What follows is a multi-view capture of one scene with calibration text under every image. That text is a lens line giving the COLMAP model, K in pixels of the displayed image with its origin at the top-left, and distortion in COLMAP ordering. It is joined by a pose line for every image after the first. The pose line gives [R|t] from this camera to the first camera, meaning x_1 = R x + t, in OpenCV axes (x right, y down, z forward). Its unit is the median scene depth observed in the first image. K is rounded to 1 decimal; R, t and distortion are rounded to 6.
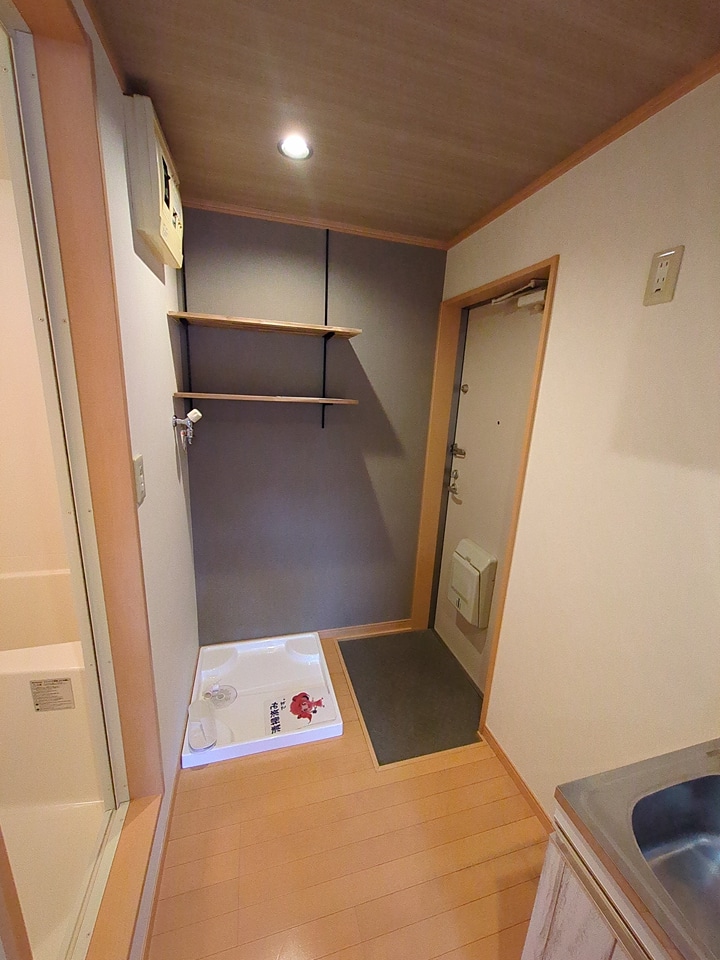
lens RADIAL K [[377.3, 0, 359.2], [0, 377.3, 480.6], [0, 0, 1]] dist [-0.006094, 0.001989]
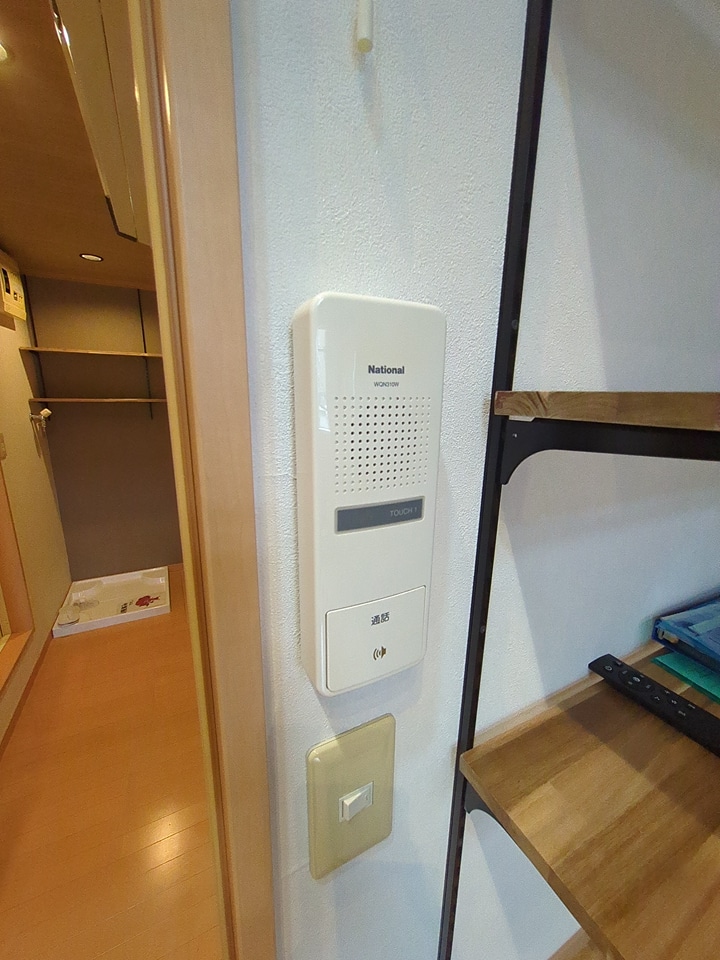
lens RADIAL K [[377.3, 0, 359.3], [0, 377.3, 481.8], [0, 0, 1]] dist [-0.006094, 0.001989]
pose [[0.979685, -0.075228, 0.185899, 0.461689], [0.076390, 0.997078, 0.000911, 0.186198], [-0.185424, 0.013308, 0.982569, -0.675884]]
